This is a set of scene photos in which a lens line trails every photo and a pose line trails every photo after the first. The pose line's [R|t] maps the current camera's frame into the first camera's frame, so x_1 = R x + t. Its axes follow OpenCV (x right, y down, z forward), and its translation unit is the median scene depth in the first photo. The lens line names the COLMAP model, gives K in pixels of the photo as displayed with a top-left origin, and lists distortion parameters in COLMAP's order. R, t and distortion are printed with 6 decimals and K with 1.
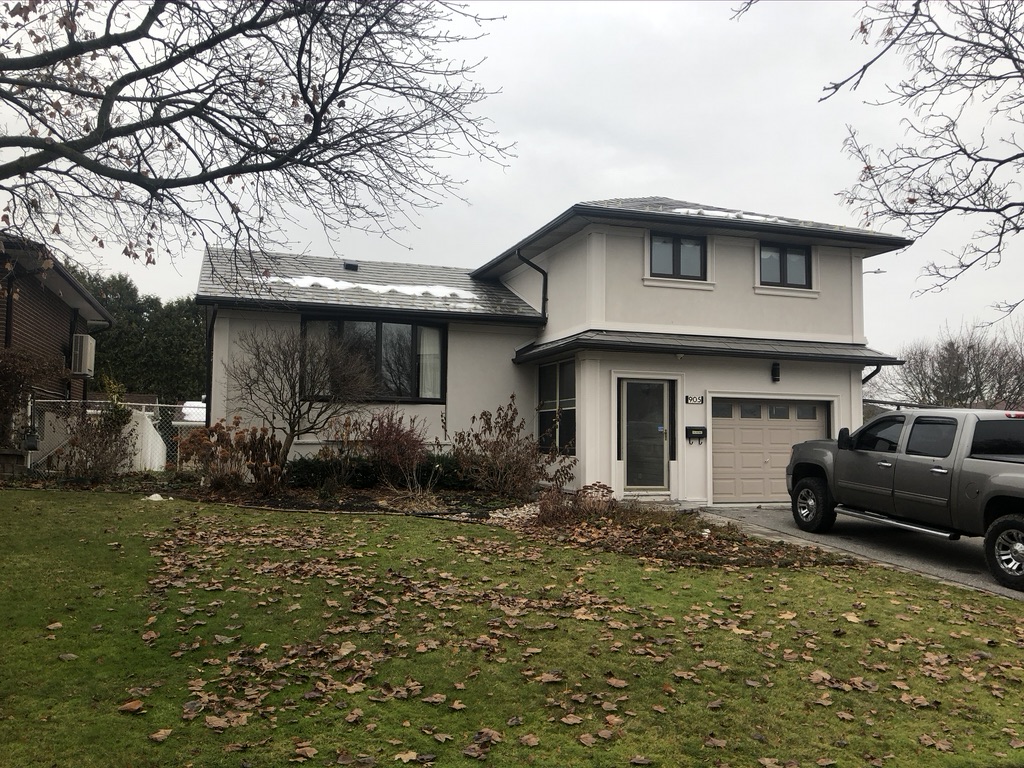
lens RADIAL K [[833.8, 0, 509.7], [0, 833.8, 390.7], [0, 0, 1]] dist [0.046575, -0.129609]
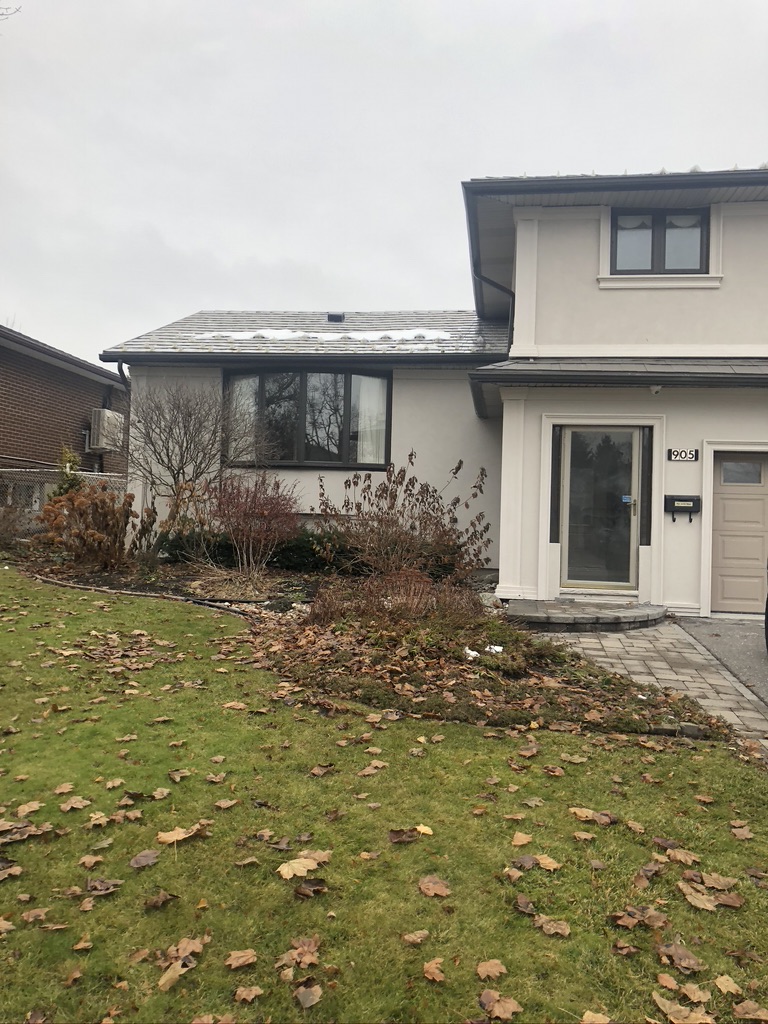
lens RADIAL K [[833.8, 0, 390.4], [0, 833.8, 508.6], [0, 0, 1]] dist [0.046575, -0.129609]
pose [[0.896952, 0.005446, -0.442094, 0.308623], [0.007527, 0.999591, 0.027583, 0.033531], [0.442064, -0.028069, 0.896544, 0.302255]]
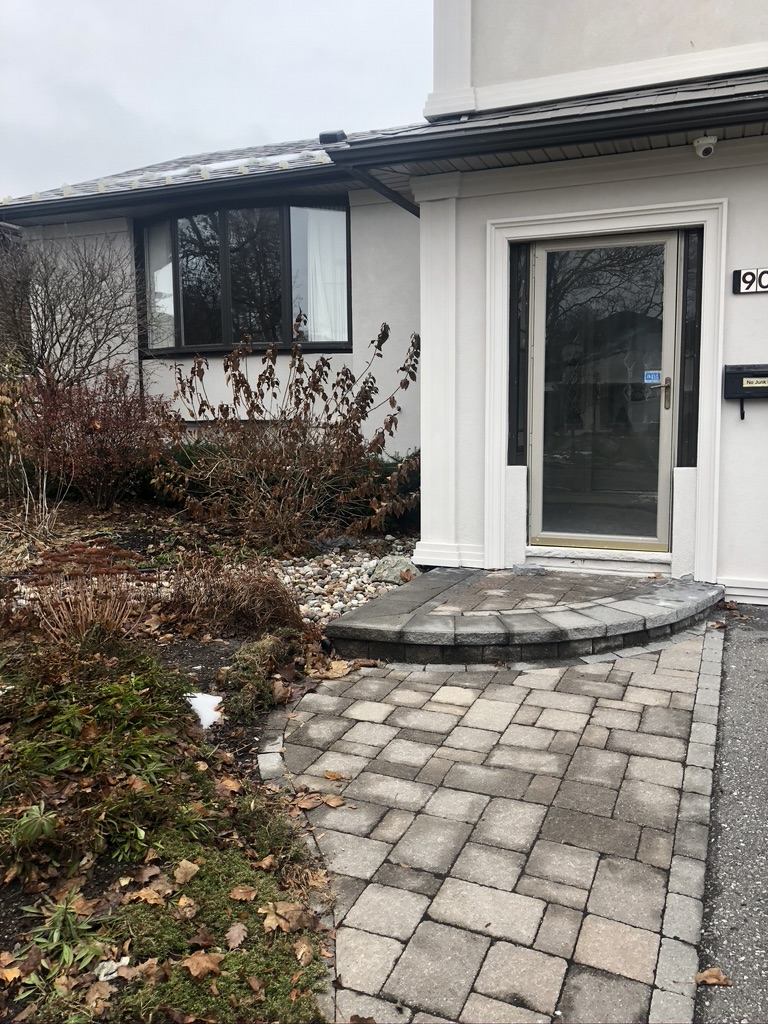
lens RADIAL K [[833.8, 0, 390.4], [0, 833.8, 508.6], [0, 0, 1]] dist [0.046575, -0.129609]
pose [[0.761106, 0.054580, -0.646327, 0.326915], [0.053567, 0.987760, 0.146492, 0.043084], [0.646412, -0.146118, 0.748866, 0.654562]]
